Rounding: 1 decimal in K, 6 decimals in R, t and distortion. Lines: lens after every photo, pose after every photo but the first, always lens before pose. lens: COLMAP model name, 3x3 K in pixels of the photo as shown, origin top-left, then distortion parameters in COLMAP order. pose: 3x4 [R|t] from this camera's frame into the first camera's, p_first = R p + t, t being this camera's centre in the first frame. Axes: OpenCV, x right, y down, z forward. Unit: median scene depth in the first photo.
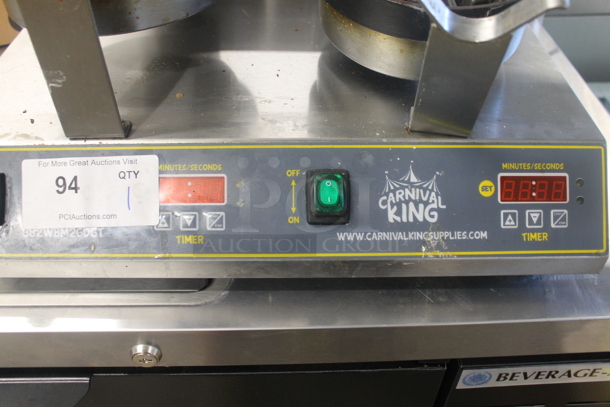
lens RADIAL K [[556.5, 0, 306.4], [0, 556.5, 205.1], [0, 0, 1]] dist [-0.102670, 0.000000]
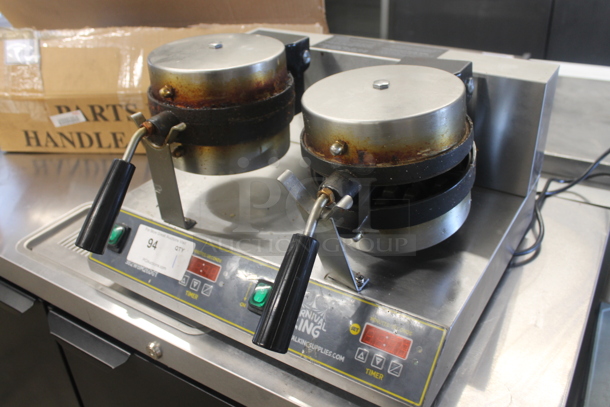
lens RADIAL K [[556.5, 0, 305.1], [0, 556.5, 203.2], [0, 0, 1]] dist [-0.102670, 0.000000]
pose [[0.837724, 0.250243, -0.485384, 0.841894], [-0.341255, 0.933798, -0.107546, -0.138785], [0.426338, 0.255733, 0.867662, -0.413493]]
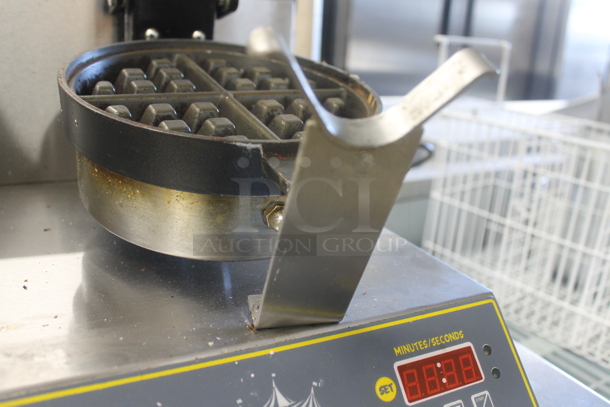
lens RADIAL K [[556.5, 0, 304.9], [0, 556.5, 202.1], [0, 0, 1]] dist [-0.102670, 0.000000]
pose [[0.888489, -0.082560, 0.451410, -0.049541], [0.245339, 0.916757, -0.315221, -0.052859], [-0.387809, 0.390819, 0.834784, 0.378932]]
